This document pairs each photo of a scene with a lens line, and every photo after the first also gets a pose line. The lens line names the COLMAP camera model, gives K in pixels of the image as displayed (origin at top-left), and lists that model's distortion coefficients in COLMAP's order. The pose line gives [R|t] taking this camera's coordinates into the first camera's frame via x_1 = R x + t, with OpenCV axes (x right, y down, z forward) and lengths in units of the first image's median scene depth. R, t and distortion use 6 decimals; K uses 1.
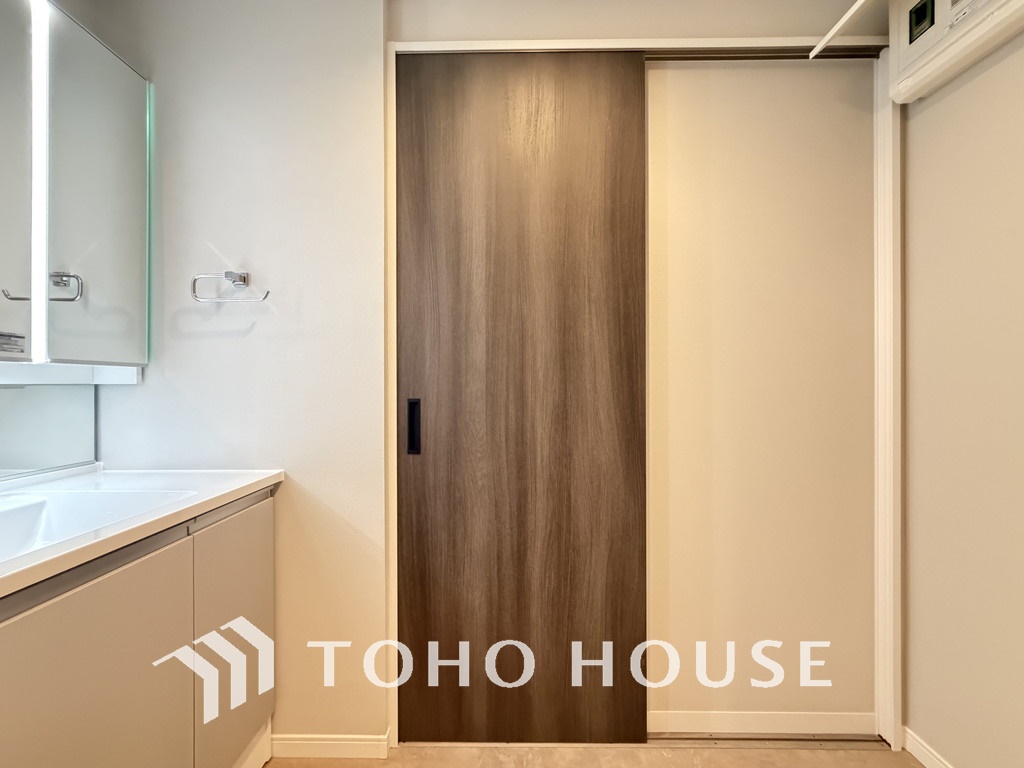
lens RADIAL K [[408.8, 0, 508.1], [0, 408.8, 384.4], [0, 0, 1]] dist [-0.000323, -0.000762]
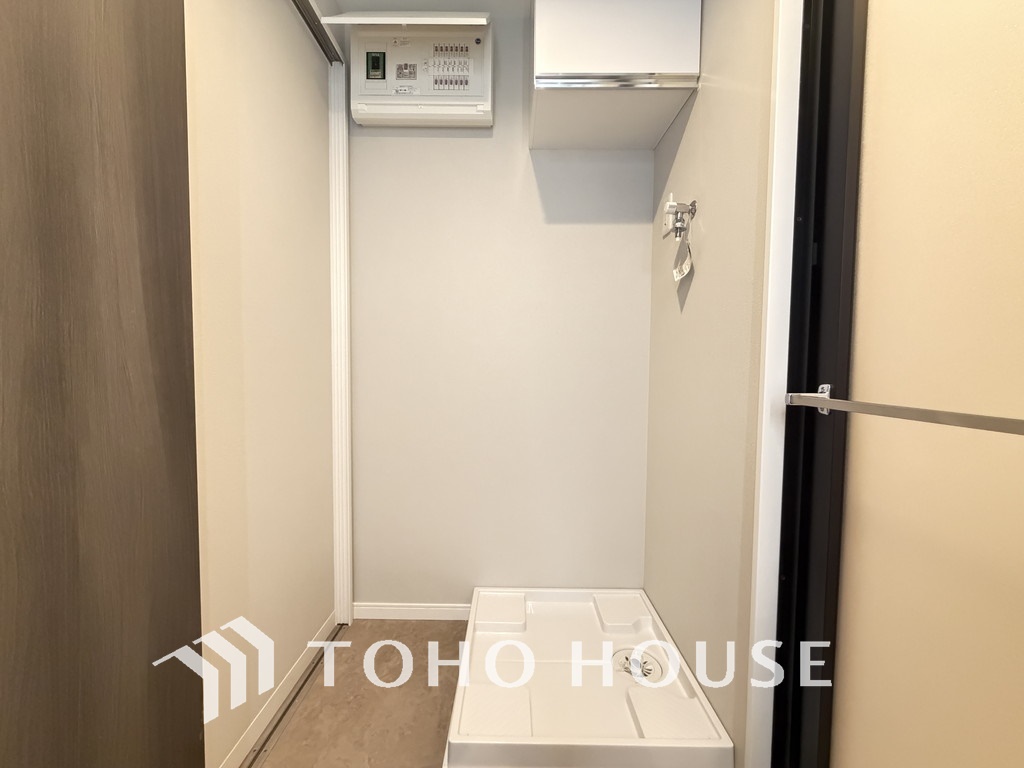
lens RADIAL K [[408.8, 0, 508.1], [0, 408.8, 384.4], [0, 0, 1]] dist [-0.000323, -0.000762]
pose [[-0.003702, -0.044794, 0.998989, -0.320165], [-0.007040, 0.998973, 0.044767, 0.065186], [-0.999968, -0.006867, -0.004013, 0.498259]]
